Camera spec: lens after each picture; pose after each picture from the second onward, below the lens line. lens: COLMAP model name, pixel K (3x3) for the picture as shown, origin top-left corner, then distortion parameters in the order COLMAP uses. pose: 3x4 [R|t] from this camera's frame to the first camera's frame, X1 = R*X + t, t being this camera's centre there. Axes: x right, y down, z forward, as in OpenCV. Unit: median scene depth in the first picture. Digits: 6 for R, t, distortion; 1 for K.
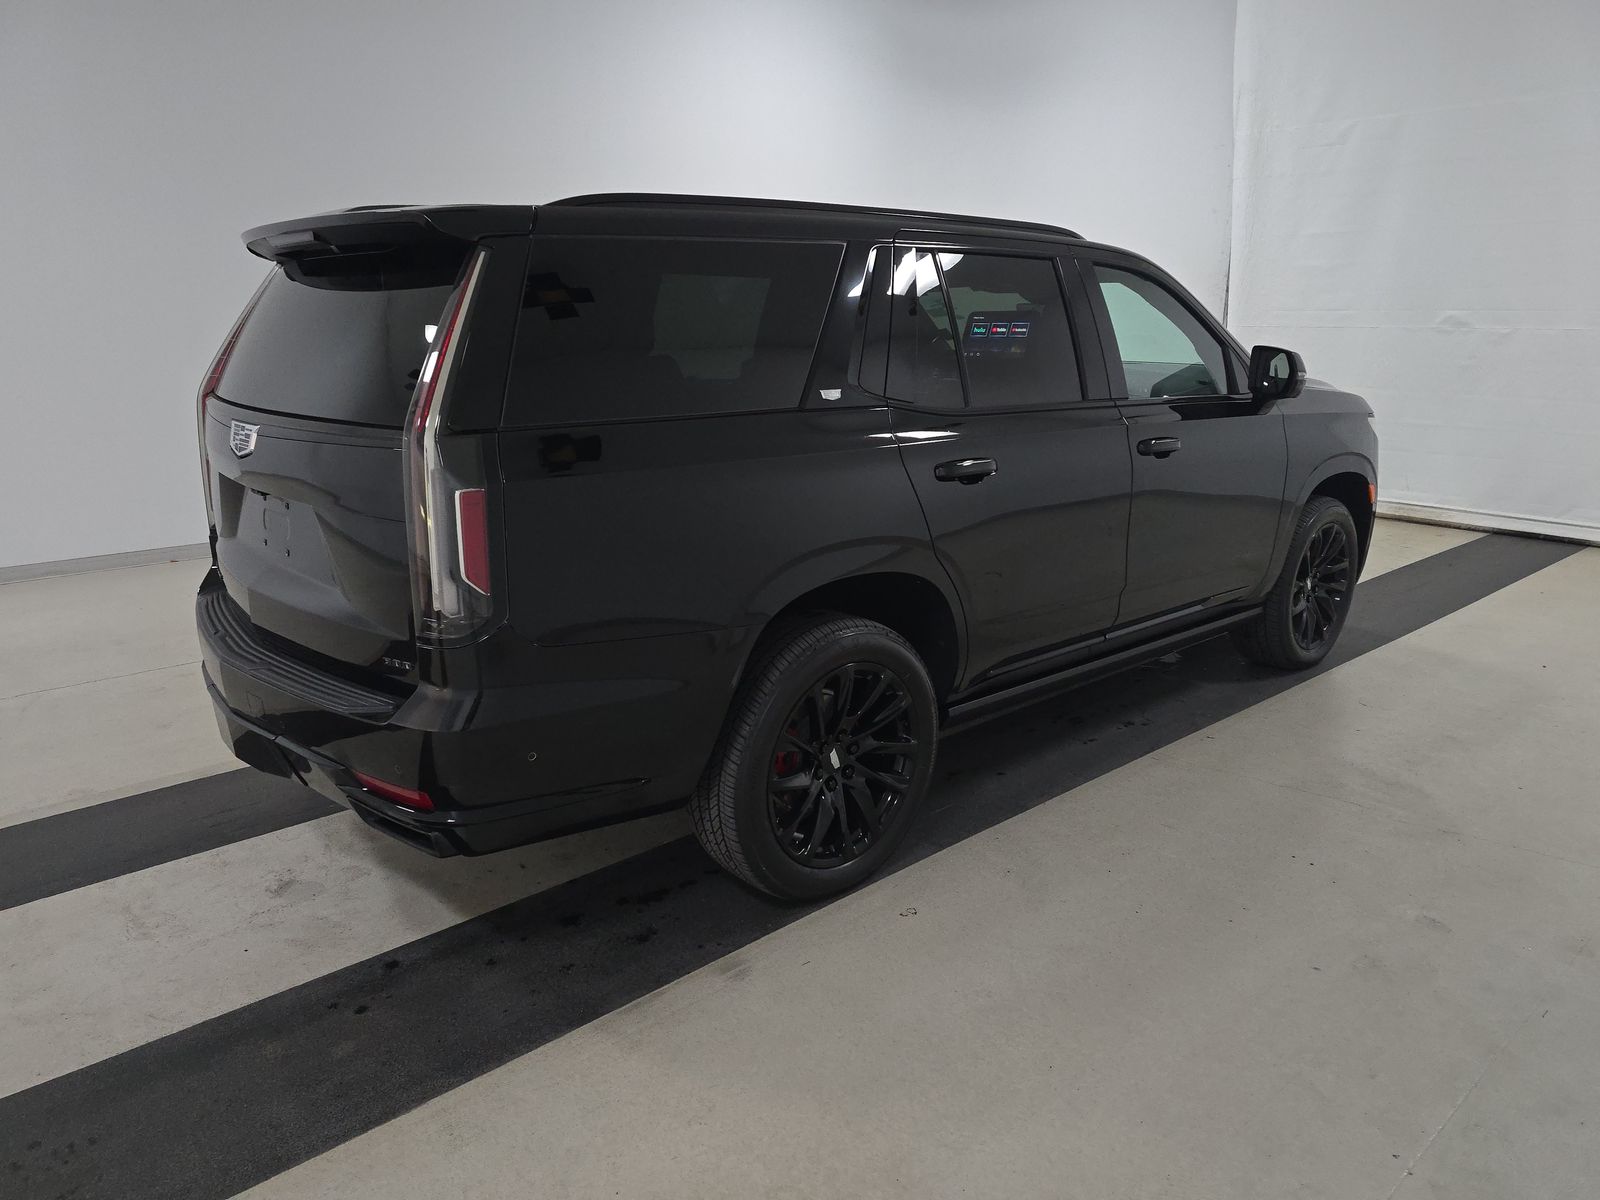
lens RADIAL K [[1098.1, 0, 801.0], [0, 1098.1, 607.4], [0, 0, 1]] dist [0.021724, -0.003702]
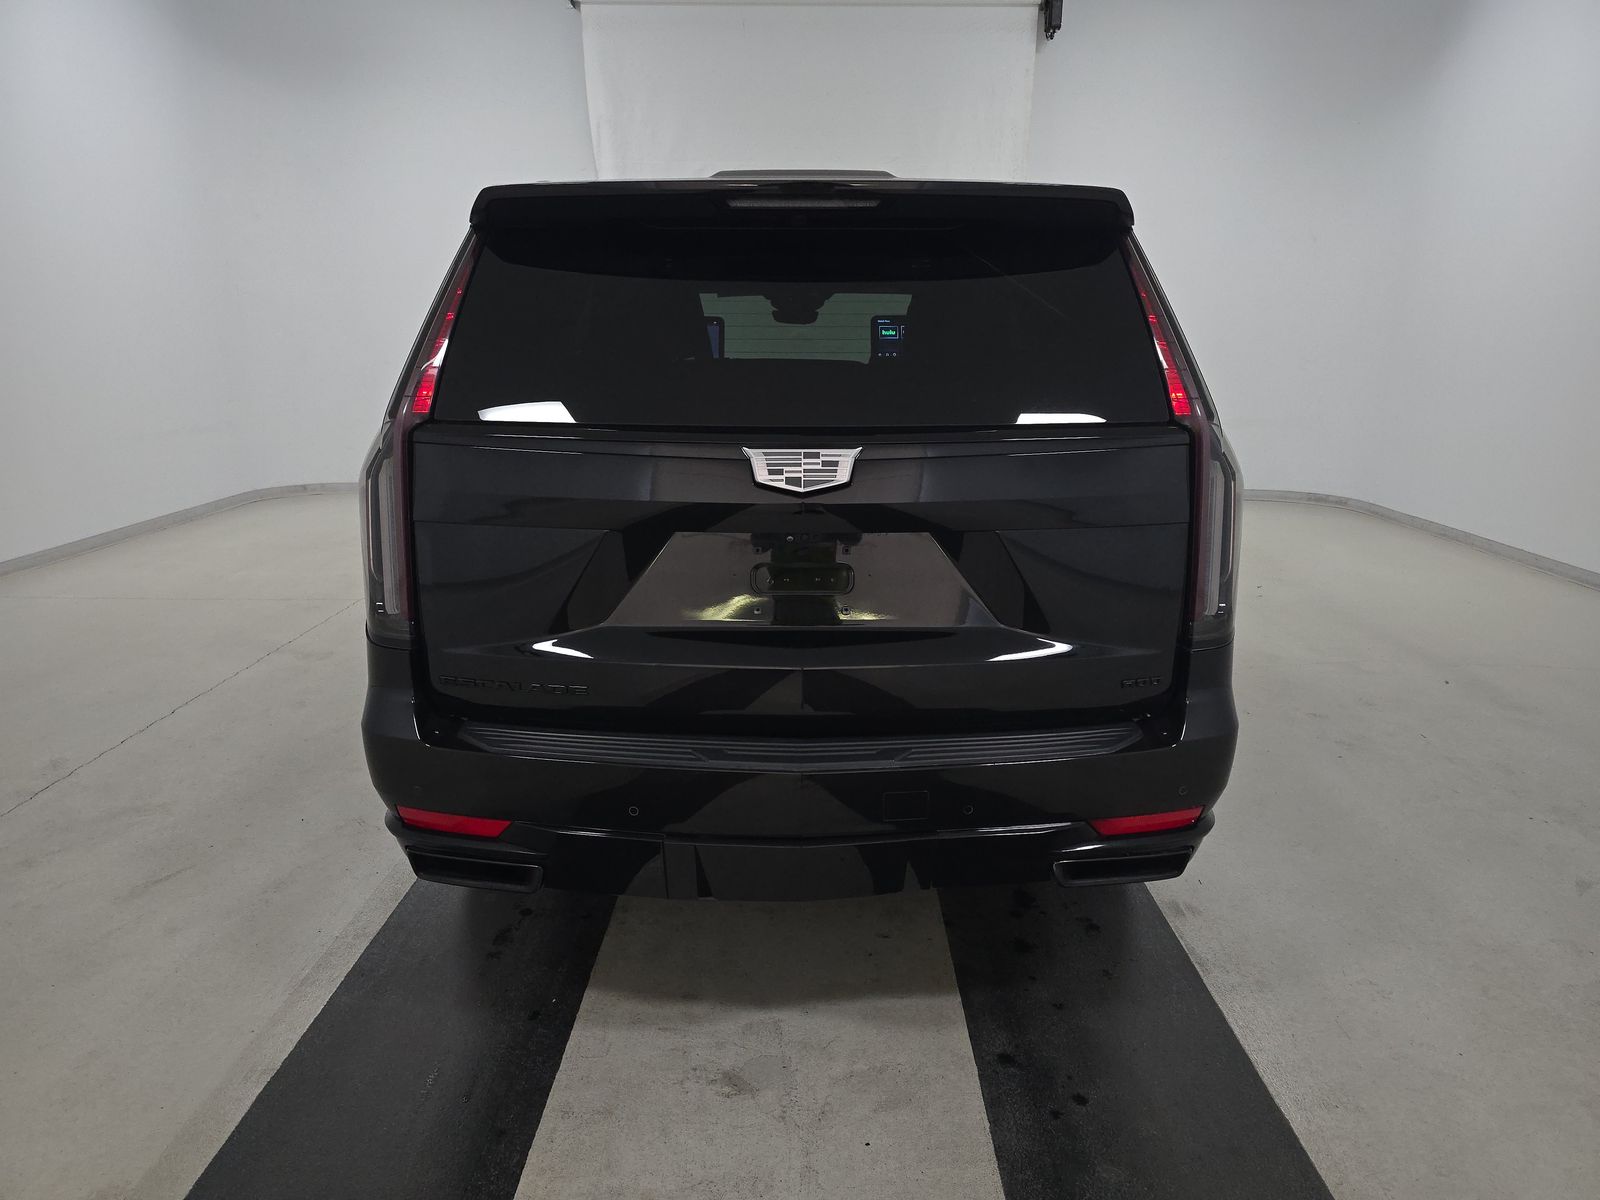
lens RADIAL K [[1098.1, 0, 816.4], [0, 1098.1, 595.9], [0, 0, 1]] dist [0.021724, -0.003702]
pose [[0.652744, -0.173847, 0.737362, -0.907279], [0.189980, 0.979776, 0.062823, -0.098004], [-0.733371, 0.099077, 0.672571, 0.431897]]
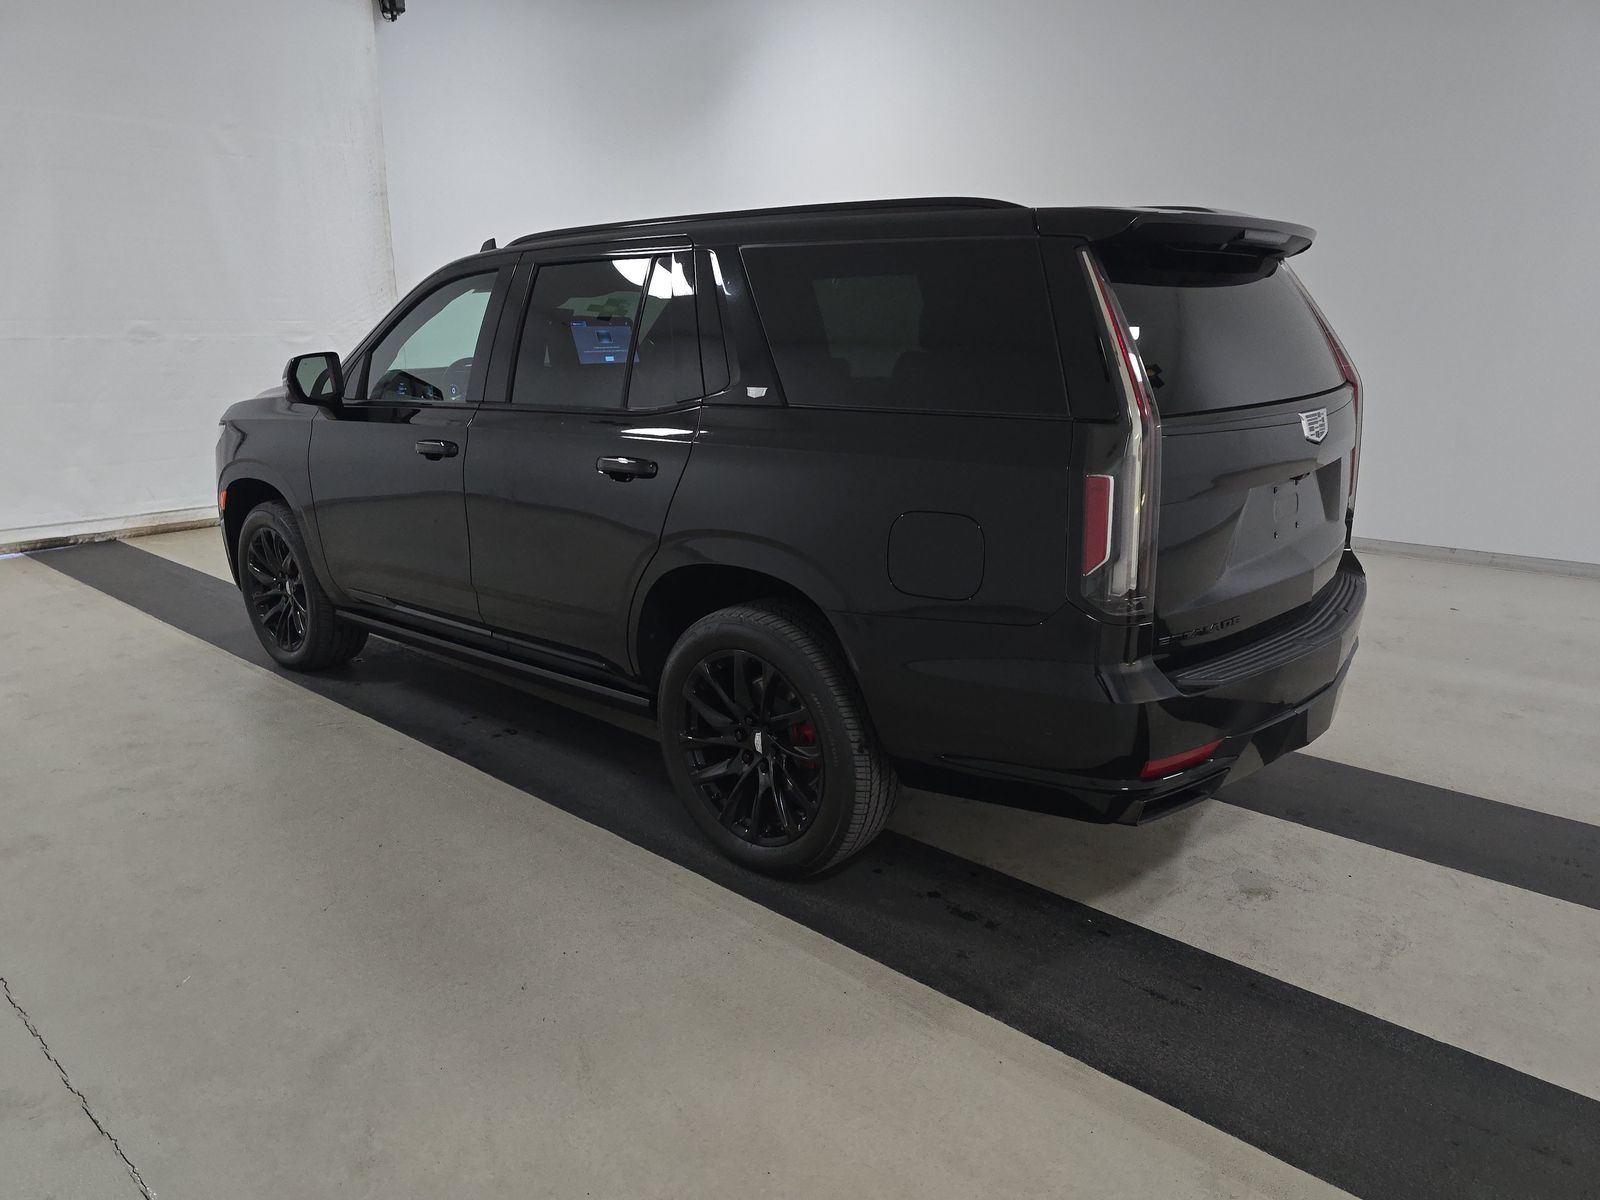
lens RADIAL K [[1098.1, 0, 801.7], [0, 1098.1, 596.2], [0, 0, 1]] dist [0.021724, -0.003702]
pose [[-0.142422, -0.244355, 0.959170, -1.273438], [0.268817, 0.923077, 0.275075, -0.363280], [-0.952603, 0.297018, -0.065780, 1.356806]]
